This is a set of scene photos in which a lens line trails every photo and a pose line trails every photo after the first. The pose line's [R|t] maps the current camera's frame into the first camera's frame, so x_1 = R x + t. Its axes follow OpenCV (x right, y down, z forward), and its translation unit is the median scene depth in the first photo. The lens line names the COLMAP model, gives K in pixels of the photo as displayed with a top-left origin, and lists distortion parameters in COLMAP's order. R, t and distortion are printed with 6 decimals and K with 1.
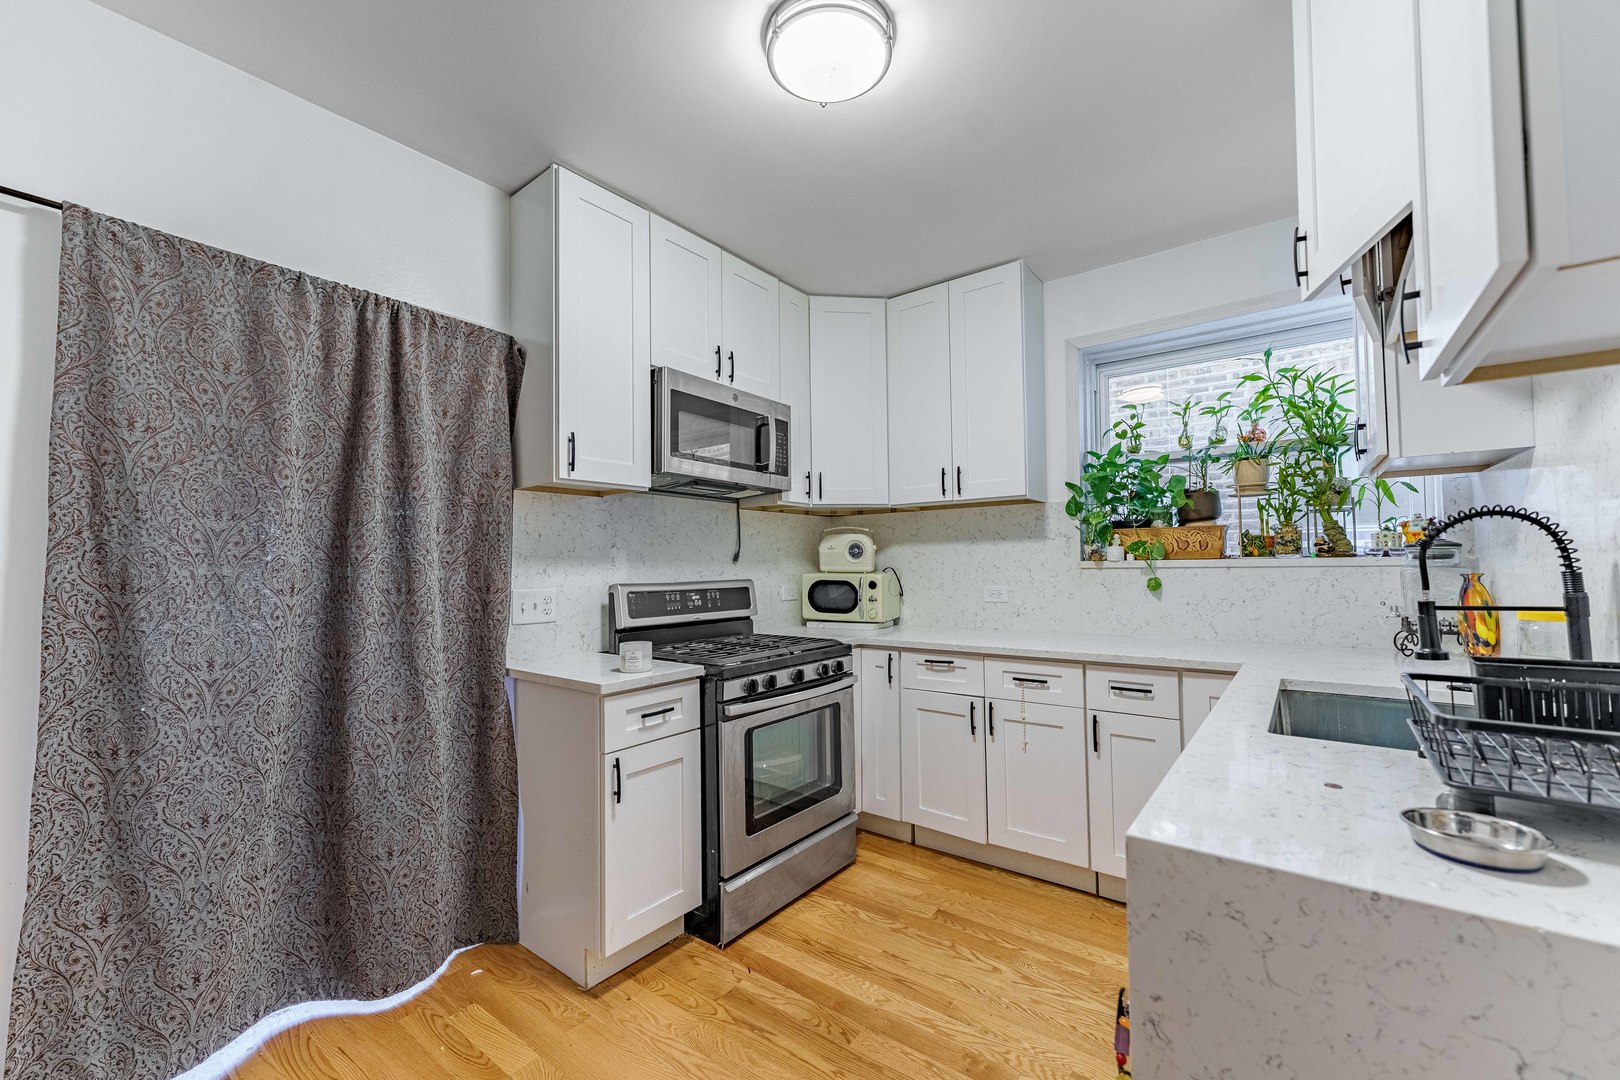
lens RADIAL K [[640.5, 0, 812.2], [0, 640.5, 551.1], [0, 0, 1]] dist [0.001012, -0.000500]
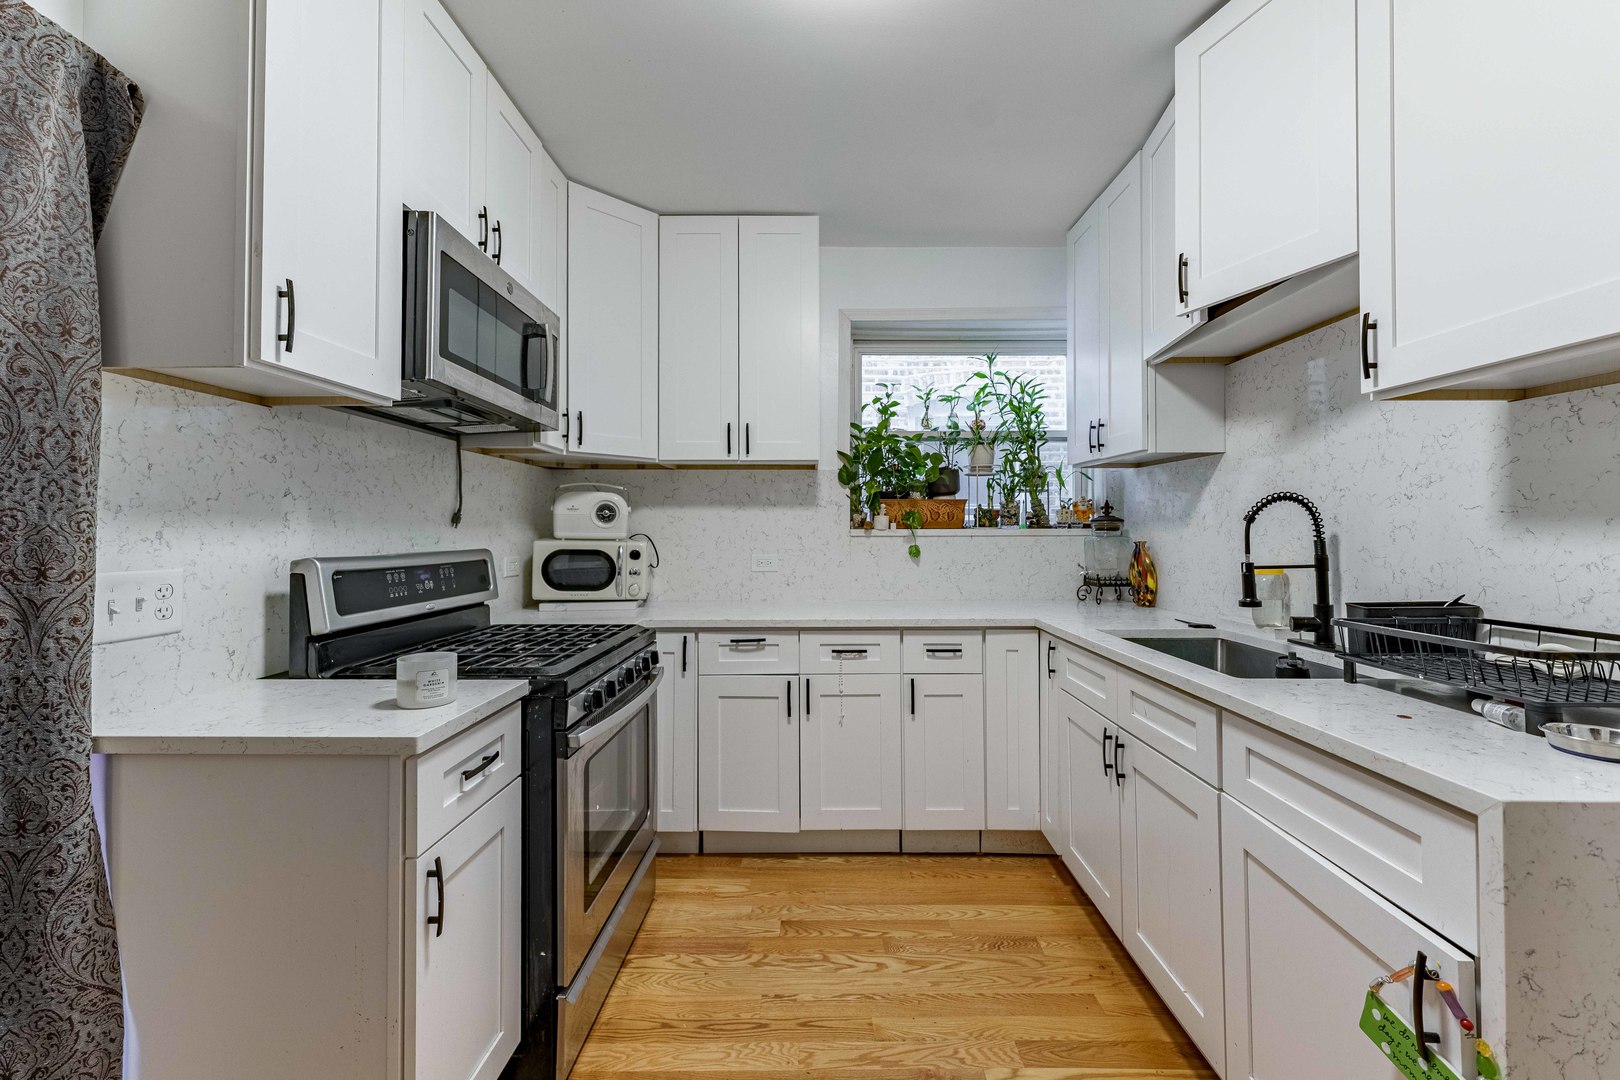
lens RADIAL K [[648.2, 0, 818.3], [0, 648.2, 523.3], [0, 0, 1]] dist [0.000751, -0.000538]
pose [[0.799204, 0.017739, 0.600798, -0.272336], [-0.022171, 0.999754, -0.000025, 0.008306], [-0.600651, -0.013300, 0.799401, 0.230655]]
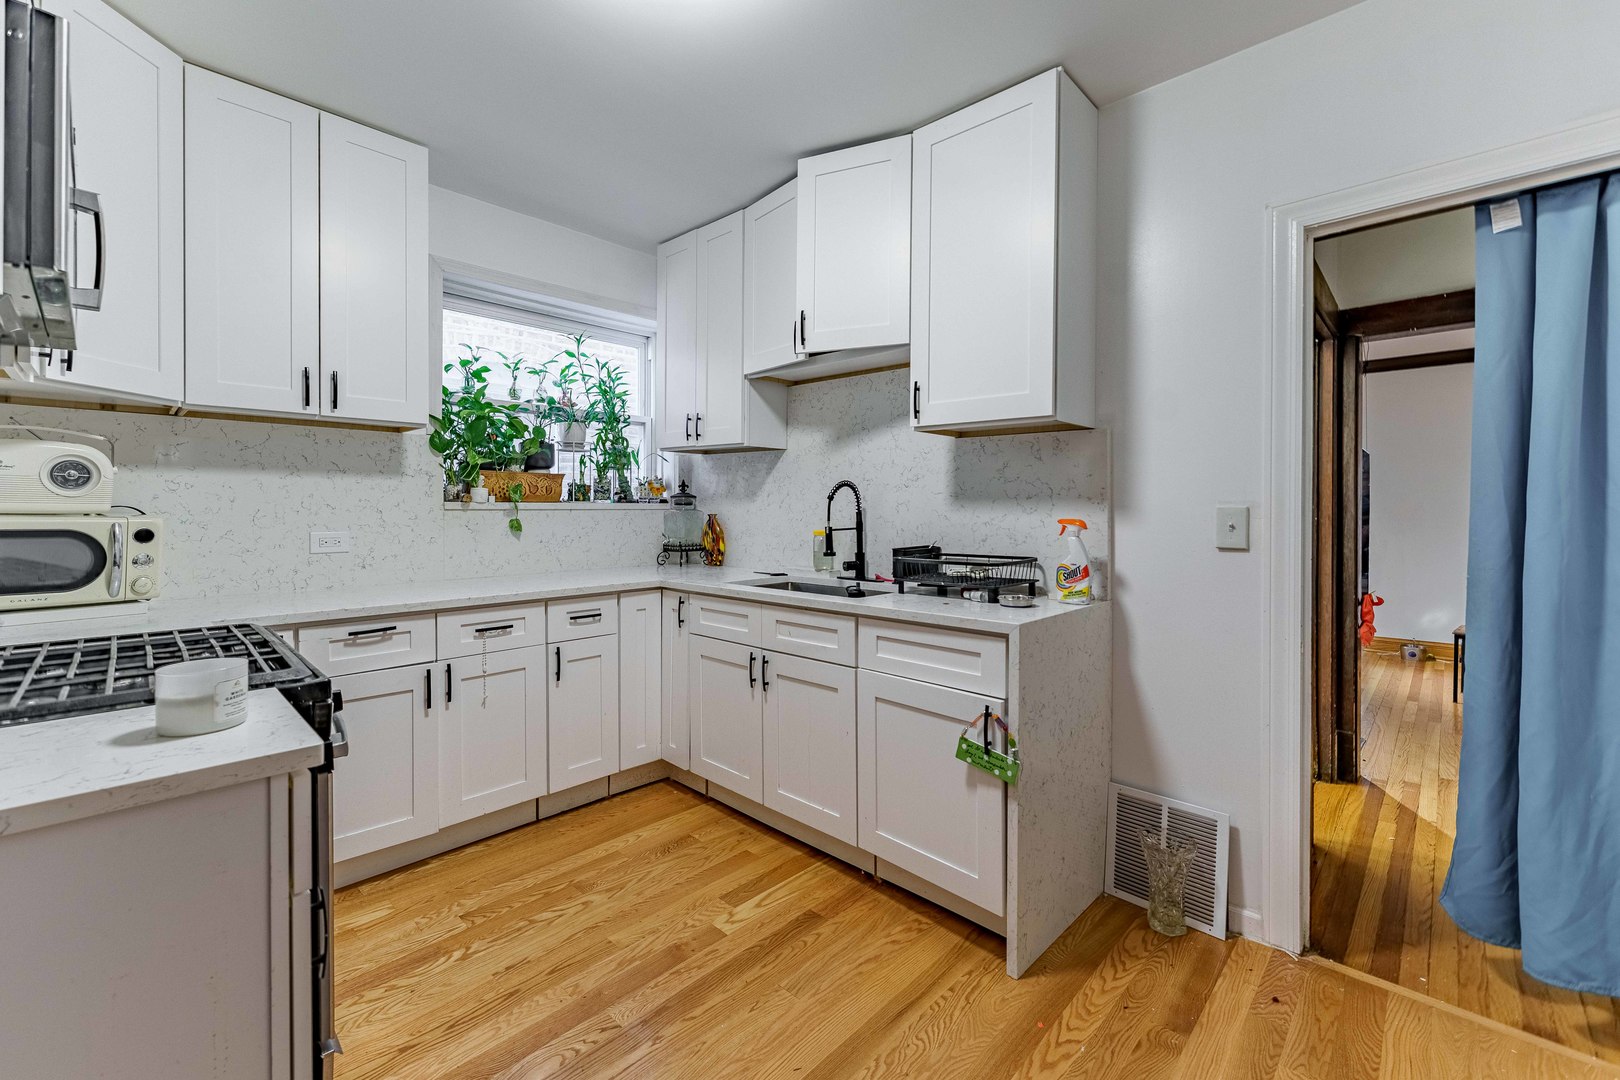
lens RADIAL K [[666.6, 0, 810.7], [0, 666.6, 516.0], [0, 0, 1]] dist [-0.000924, -0.000334]
pose [[0.113946, -0.001238, 0.993486, -0.538867], [-0.028844, 0.999574, 0.004554, 0.018277], [-0.993068, -0.029175, 0.113862, 0.407245]]
